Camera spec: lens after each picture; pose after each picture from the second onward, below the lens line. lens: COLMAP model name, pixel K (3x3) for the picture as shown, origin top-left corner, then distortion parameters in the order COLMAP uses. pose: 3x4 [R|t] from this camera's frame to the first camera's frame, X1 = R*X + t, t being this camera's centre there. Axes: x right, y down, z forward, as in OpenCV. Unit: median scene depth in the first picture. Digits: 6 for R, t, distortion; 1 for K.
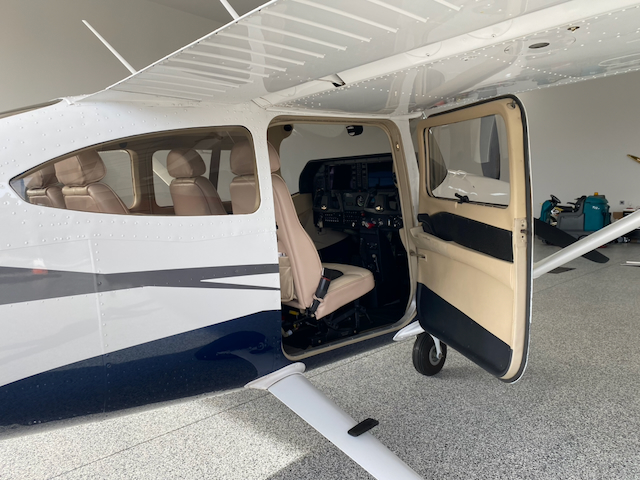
lens RADIAL K [[487.4, 0, 320.1], [0, 487.4, 240.2], [0, 0, 1]] dist [-0.009133, 0.003187]
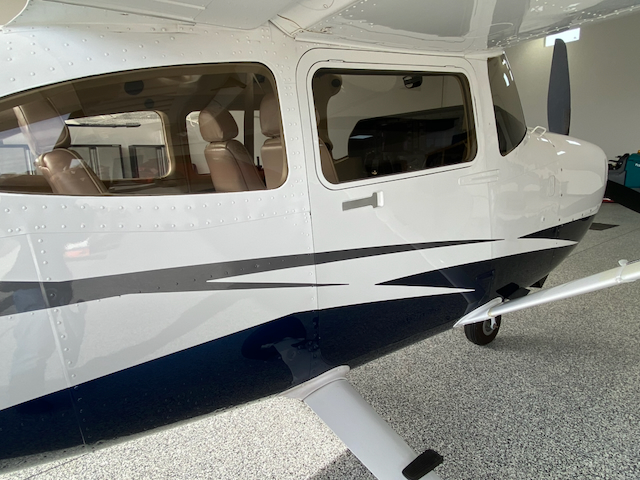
lens RADIAL K [[390.5, 0, 317.1], [0, 390.5, 240.3], [0, 0, 1]] dist [0.009575, -0.013396]
pose [[0.990922, 0.013661, -0.133742, 0.000220], [0.002272, 0.992979, 0.118266, -0.031840], [0.134418, -0.117496, 0.983934, 0.286245]]
